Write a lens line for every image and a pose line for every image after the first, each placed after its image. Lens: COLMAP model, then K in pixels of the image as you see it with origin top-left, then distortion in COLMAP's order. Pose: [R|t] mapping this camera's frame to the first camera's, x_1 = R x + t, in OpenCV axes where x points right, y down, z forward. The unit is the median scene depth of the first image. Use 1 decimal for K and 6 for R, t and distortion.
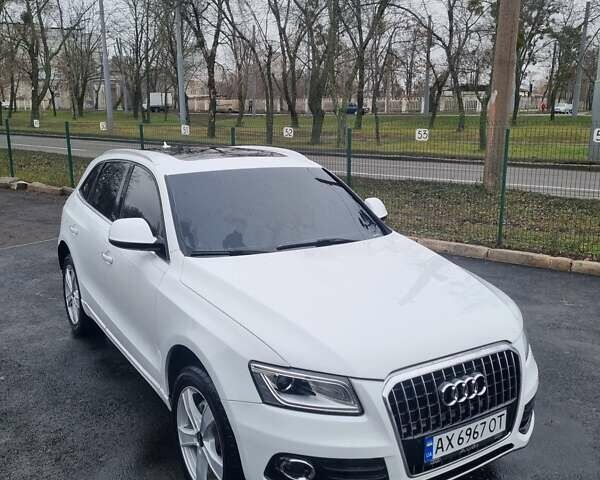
lens RADIAL K [[602.6, 0, 302.5], [0, 602.6, 244.0], [0, 0, 1]] dist [0.053597, 0.000000]
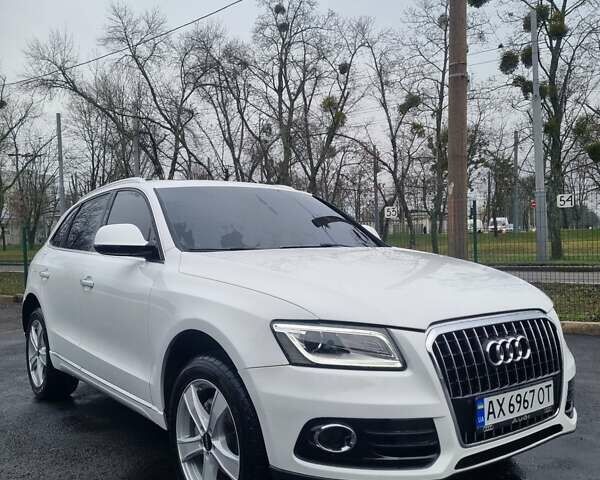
lens RADIAL K [[602.6, 0, 301.8], [0, 602.6, 252.4], [0, 0, 1]] dist [0.053597, 0.000000]
pose [[0.996536, -0.029758, 0.077658, -0.069567], [0.044795, 0.978823, -0.199747, 0.175159], [-0.070070, 0.202534, 0.976765, 0.074472]]
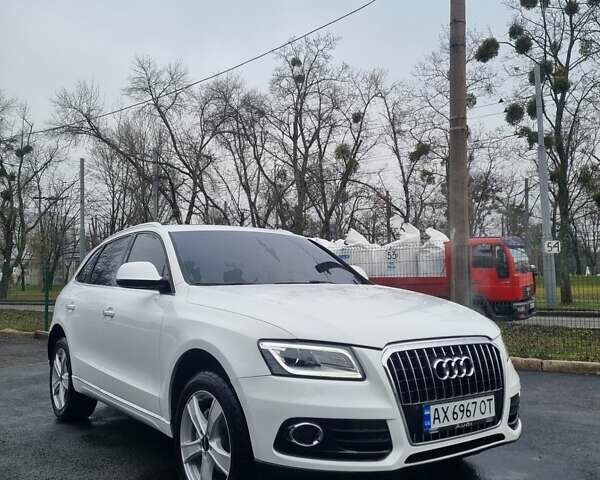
lens RADIAL K [[602.6, 0, 307.6], [0, 602.6, 249.7], [0, 0, 1]] dist [0.053597, 0.000000]
pose [[0.997946, -0.013487, 0.062617, -0.041600], [0.030197, 0.961190, -0.274230, 0.216599], [-0.056489, 0.275557, 0.959623, -0.061312]]
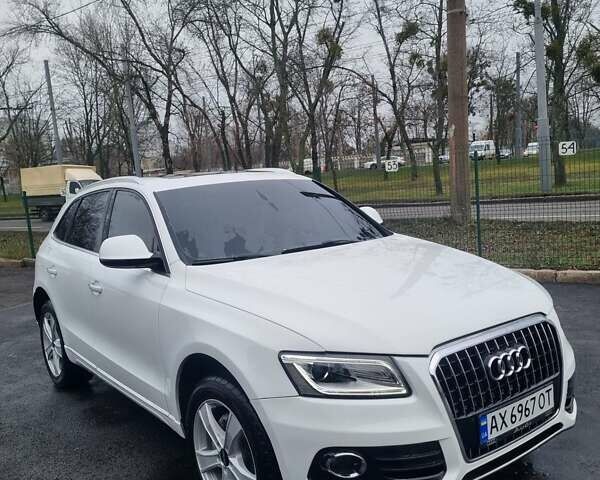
lens RADIAL K [[602.6, 0, 305.1], [0, 602.6, 250.0], [0, 0, 1]] dist [0.053597, 0.000000]
pose [[0.993448, -0.090110, 0.070291, -0.063219], [0.096492, 0.990940, -0.093423, 0.083149], [-0.061236, 0.099593, 0.993142, 0.050971]]
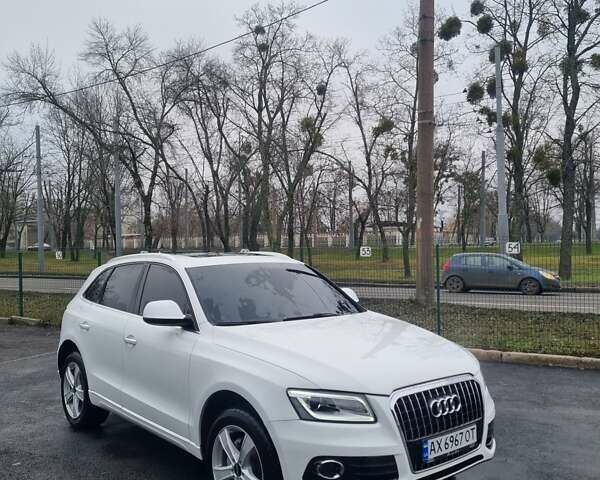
lens RADIAL K [[602.6, 0, 313.1], [0, 602.6, 251.1], [0, 0, 1]] dist [0.053597, 0.000000]
pose [[0.990098, -0.018563, 0.139148, -0.132727], [0.047575, 0.976931, -0.208190, 0.113600], [-0.132073, 0.212748, 0.968140, -0.213634]]
